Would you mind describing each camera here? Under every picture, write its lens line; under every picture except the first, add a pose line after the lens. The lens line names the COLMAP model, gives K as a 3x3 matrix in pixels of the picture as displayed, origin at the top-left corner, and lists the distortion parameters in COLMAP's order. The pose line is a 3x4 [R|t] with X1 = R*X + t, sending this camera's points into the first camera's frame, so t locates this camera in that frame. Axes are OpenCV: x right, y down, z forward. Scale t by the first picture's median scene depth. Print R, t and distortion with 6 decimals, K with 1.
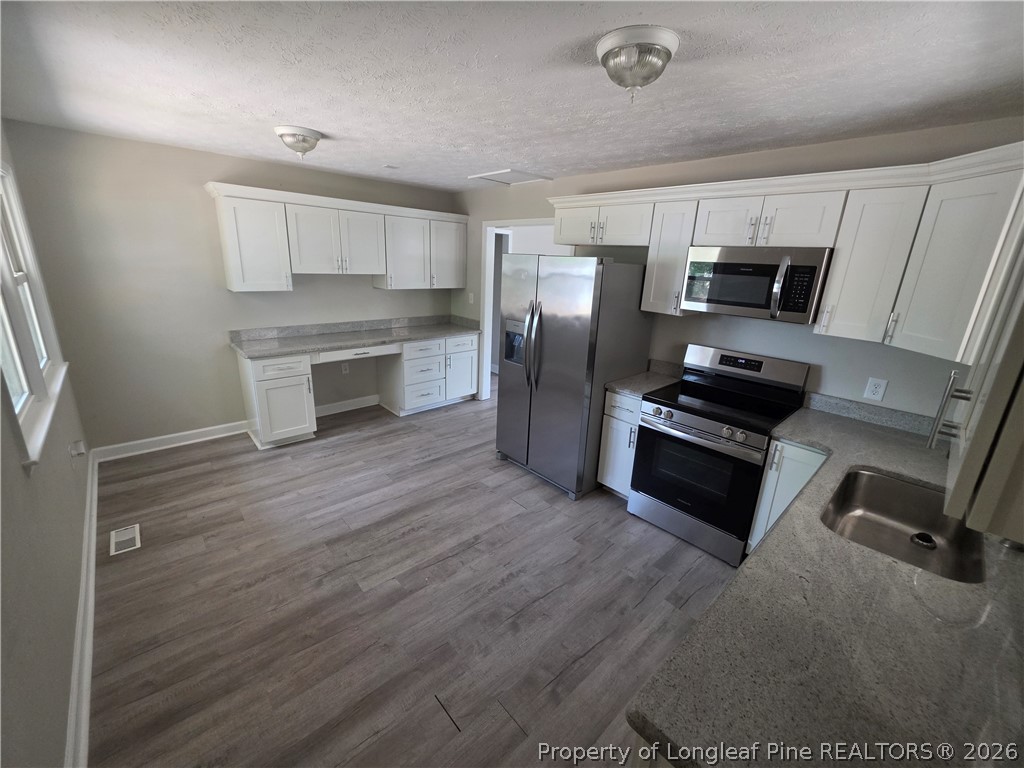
lens RADIAL K [[421.9, 0, 505.6], [0, 421.9, 379.6], [0, 0, 1]] dist [-0.001569, -0.000103]
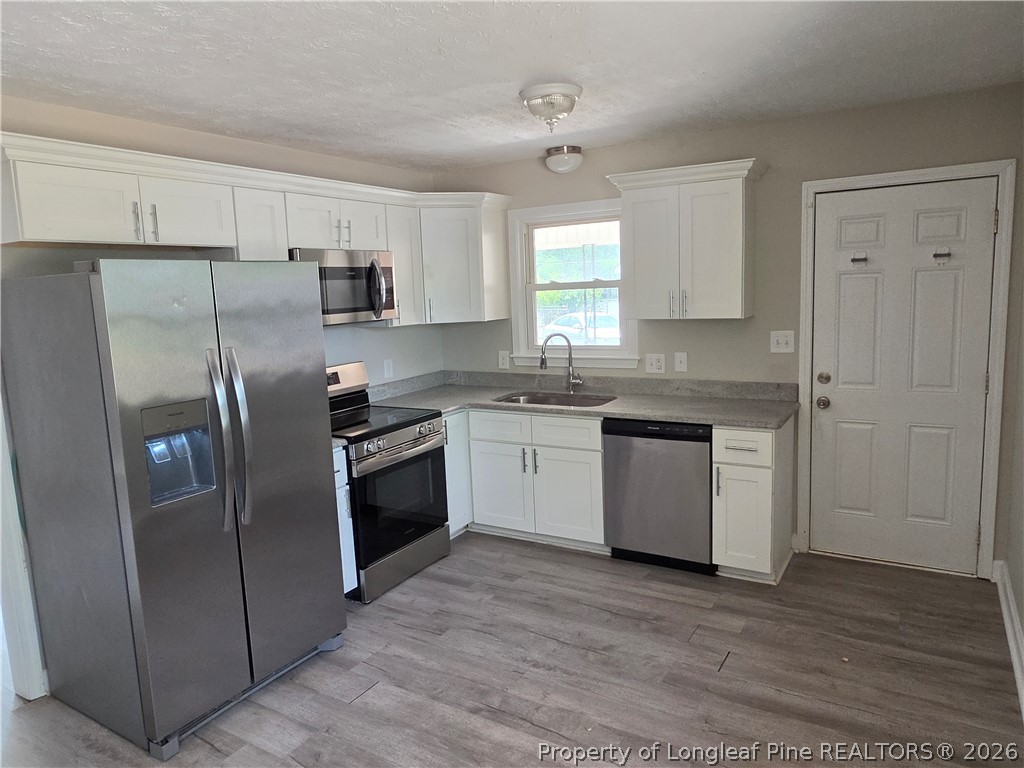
lens RADIAL K [[689.6, 0, 512.0], [0, 689.6, 384.0], [0, 0, 1]] dist [-0.002091, -0.000001]
pose [[-0.295528, -0.170372, 0.940019, -1.073622], [0.291616, 0.920919, 0.258590, -0.345637], [-0.909738, 0.350545, -0.222474, 1.151630]]
